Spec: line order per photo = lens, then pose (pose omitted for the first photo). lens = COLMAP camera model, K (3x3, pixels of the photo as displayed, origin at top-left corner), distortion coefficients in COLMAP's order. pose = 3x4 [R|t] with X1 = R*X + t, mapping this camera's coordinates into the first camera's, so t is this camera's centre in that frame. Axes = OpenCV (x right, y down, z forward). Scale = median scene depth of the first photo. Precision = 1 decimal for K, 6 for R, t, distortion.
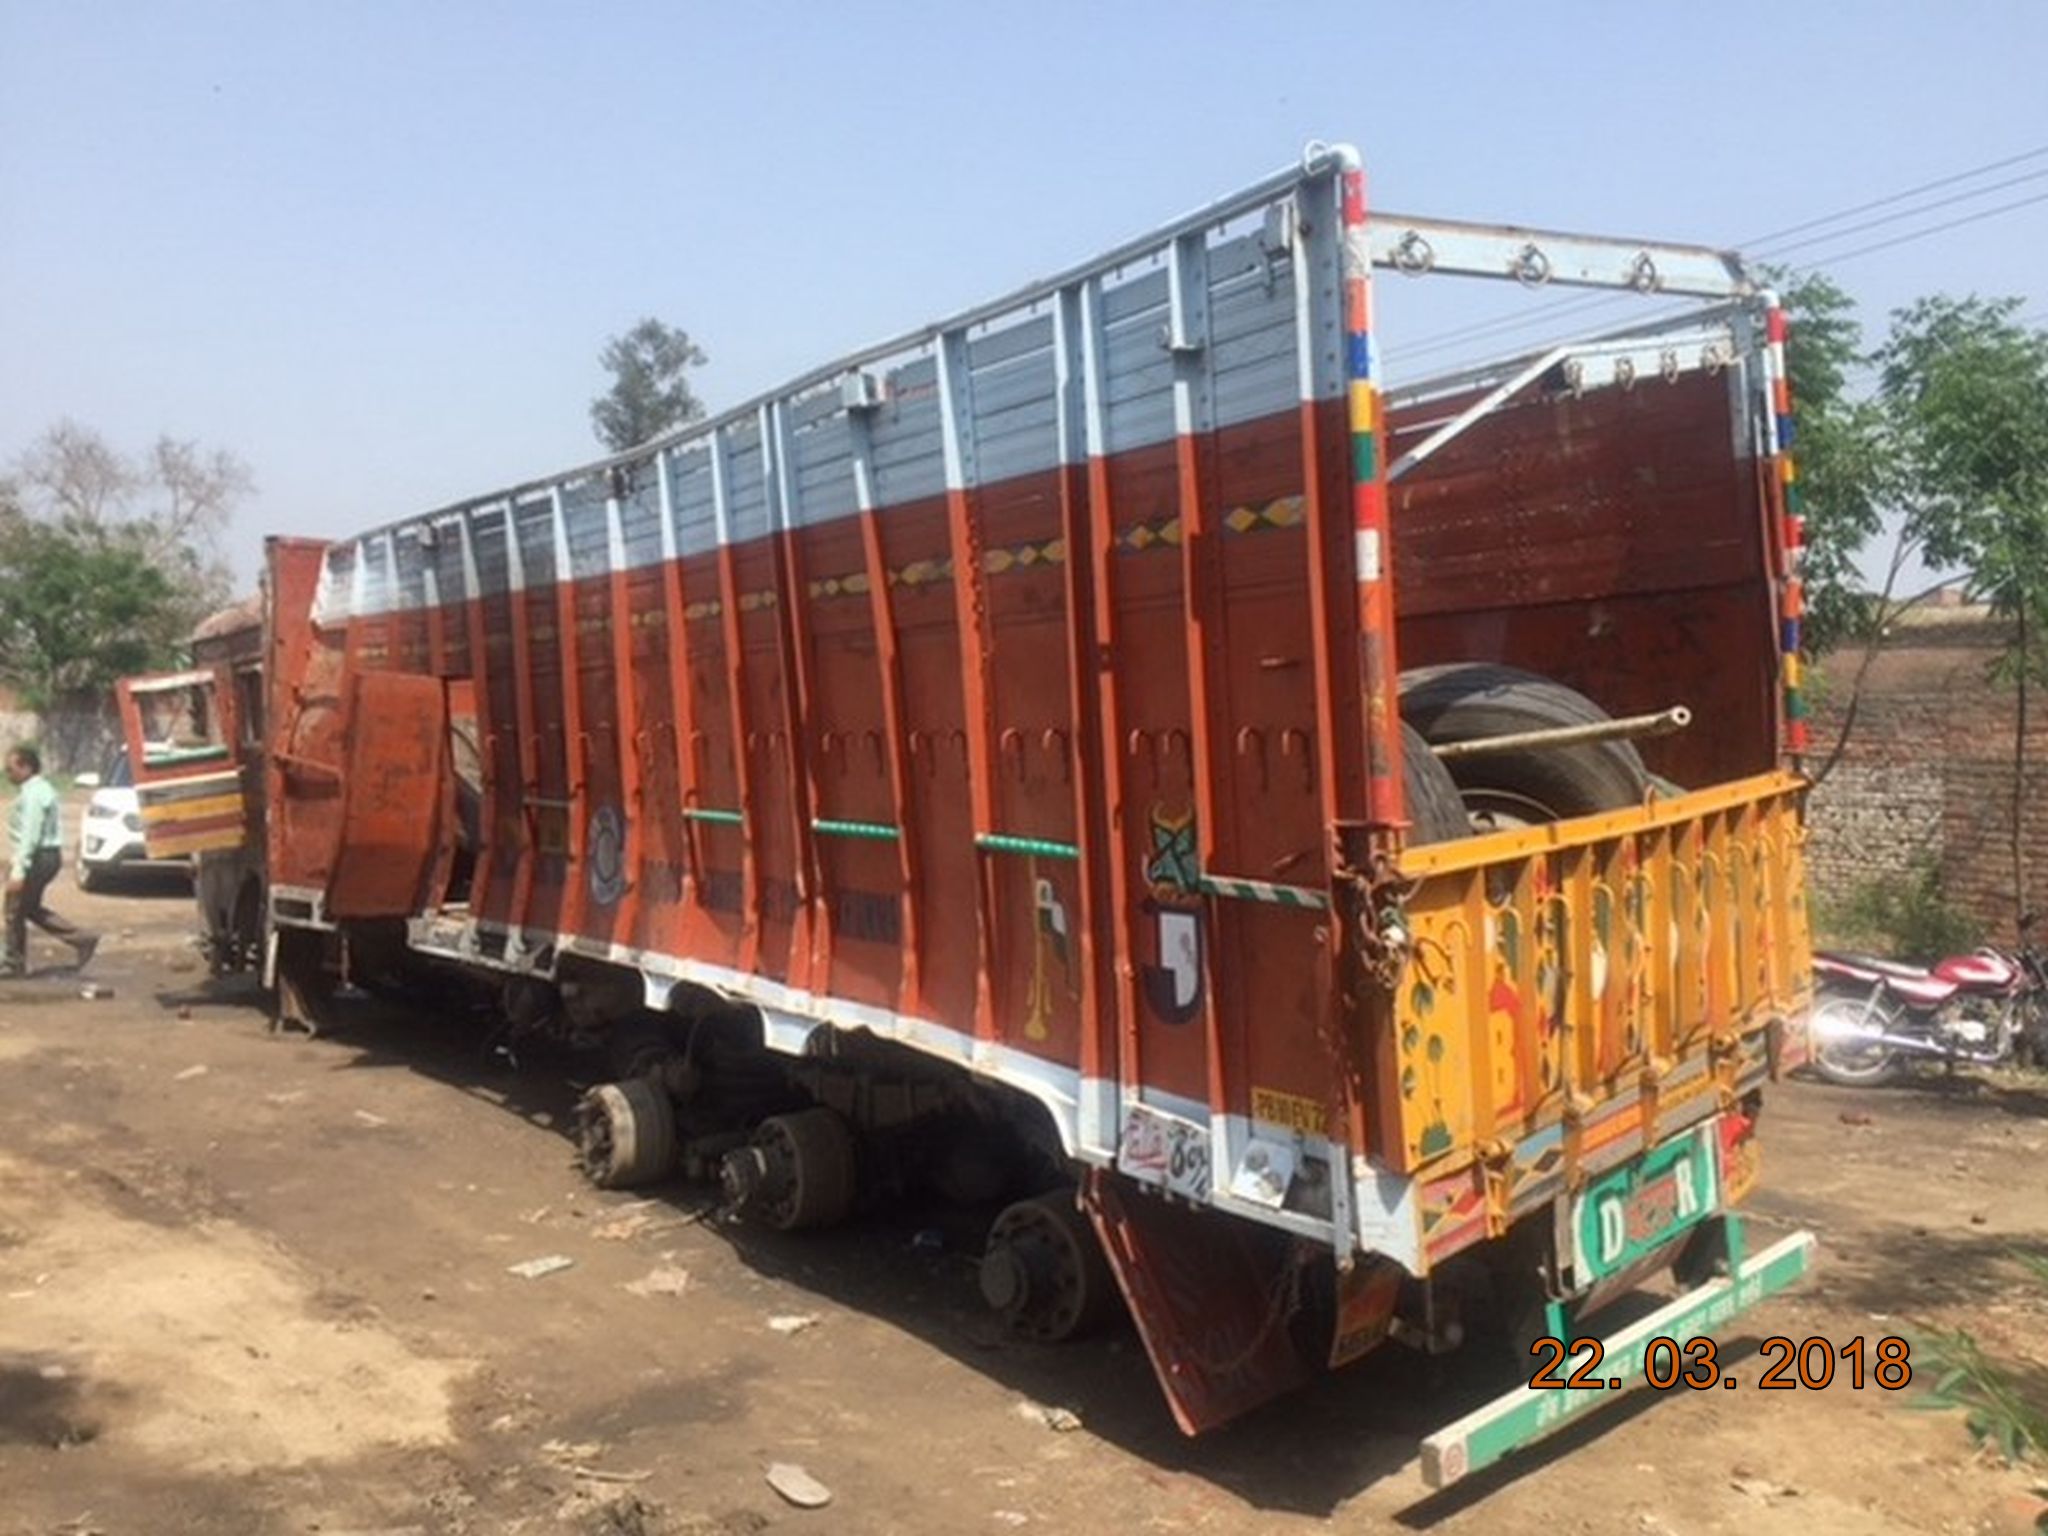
lens RADIAL K [[1728.6, 0, 1035.6], [0, 1728.6, 768.6], [0, 0, 1]] dist [0.078400, -0.098592]
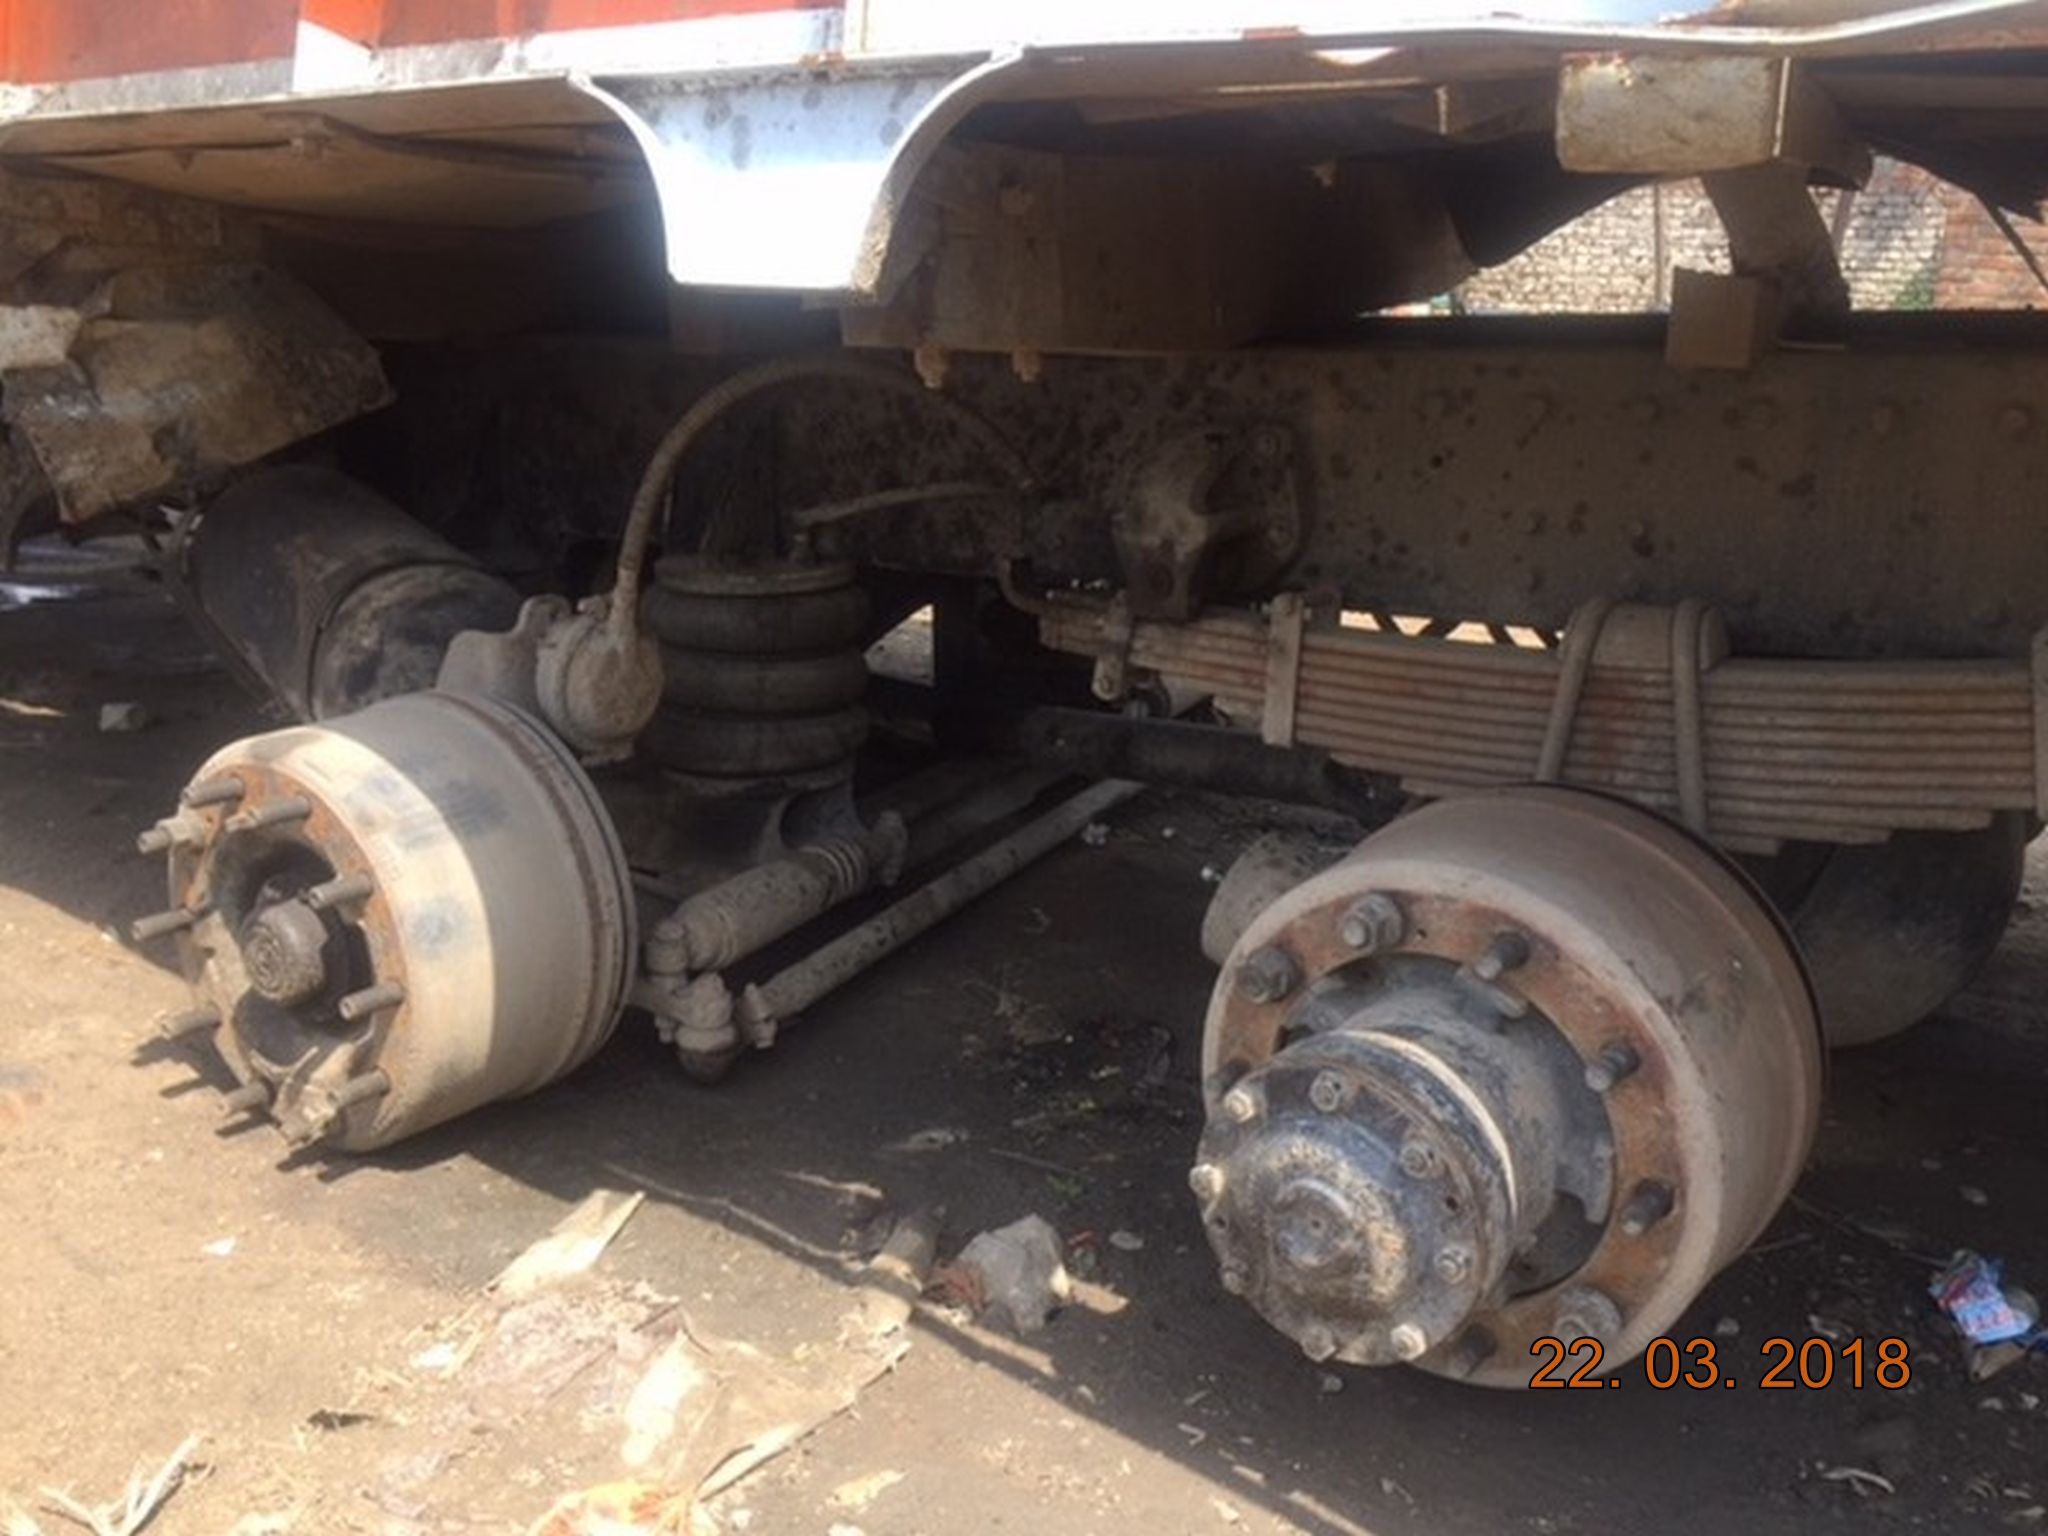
lens RADIAL K [[1728.6, 0, 1035.6], [0, 1728.6, 768.6], [0, 0, 1]] dist [0.078400, -0.098592]
pose [[0.945615, -0.081143, 0.315004, -0.088673], [-0.001902, 0.966992, 0.254799, 0.050127], [-0.325282, -0.241541, 0.914248, 0.295854]]
